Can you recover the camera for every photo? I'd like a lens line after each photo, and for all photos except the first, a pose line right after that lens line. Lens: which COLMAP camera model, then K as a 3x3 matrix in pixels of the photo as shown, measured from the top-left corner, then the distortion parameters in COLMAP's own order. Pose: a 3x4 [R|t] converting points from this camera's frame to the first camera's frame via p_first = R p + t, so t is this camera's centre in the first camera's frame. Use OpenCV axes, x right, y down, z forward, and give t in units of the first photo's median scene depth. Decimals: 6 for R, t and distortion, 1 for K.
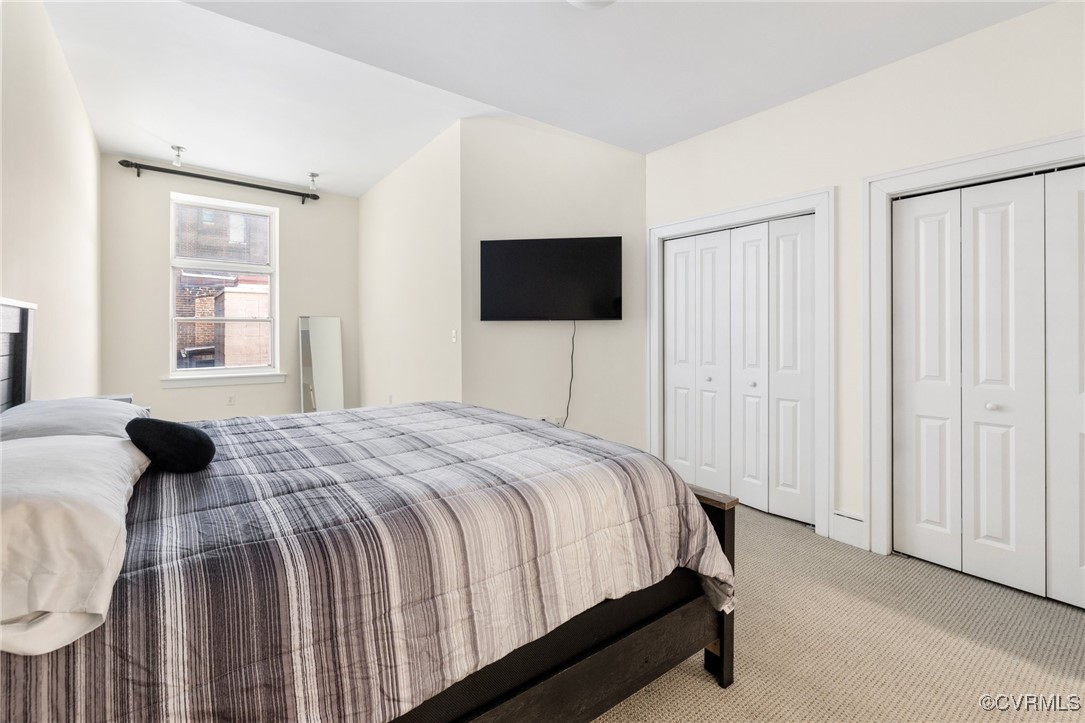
lens RADIAL K [[472.6, 0, 538.6], [0, 472.6, 332.8], [0, 0, 1]] dist [0.014180, 0.000134]
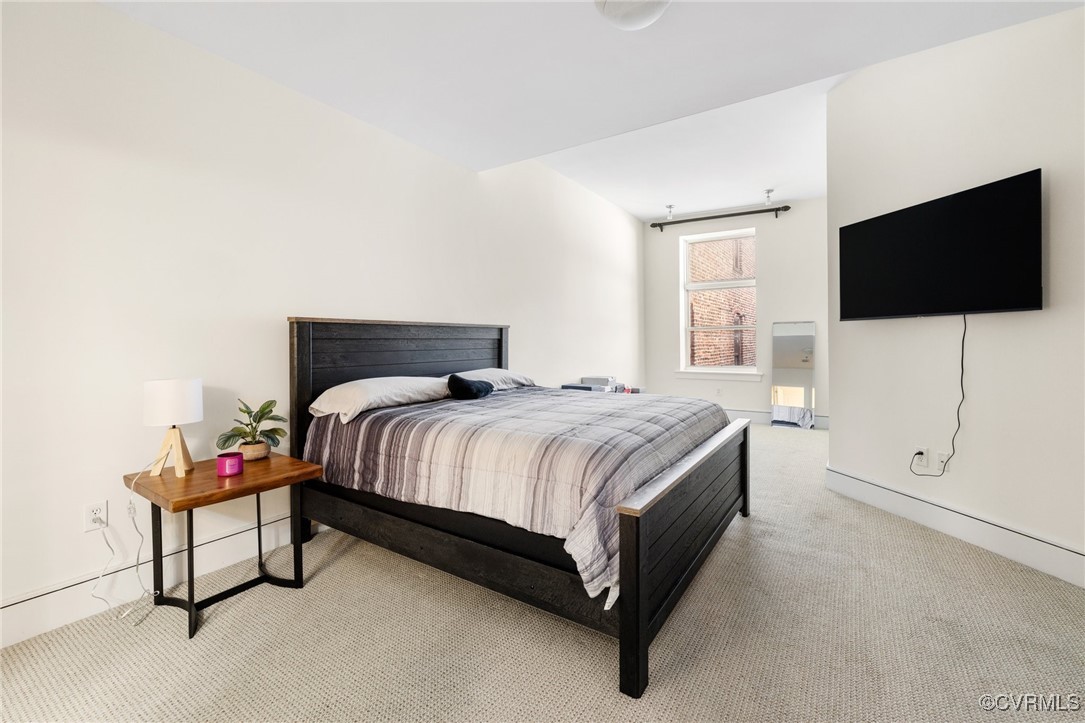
lens RADIAL K [[470.0, 0, 542.6], [0, 470.0, 342.0], [0, 0, 1]] dist [-0.001815, 0.000255]
pose [[0.342496, -0.000179, -0.939519, 0.491647], [0.008688, 0.999958, 0.002976, 0.005038], [0.939479, -0.009182, 0.342483, 0.201825]]
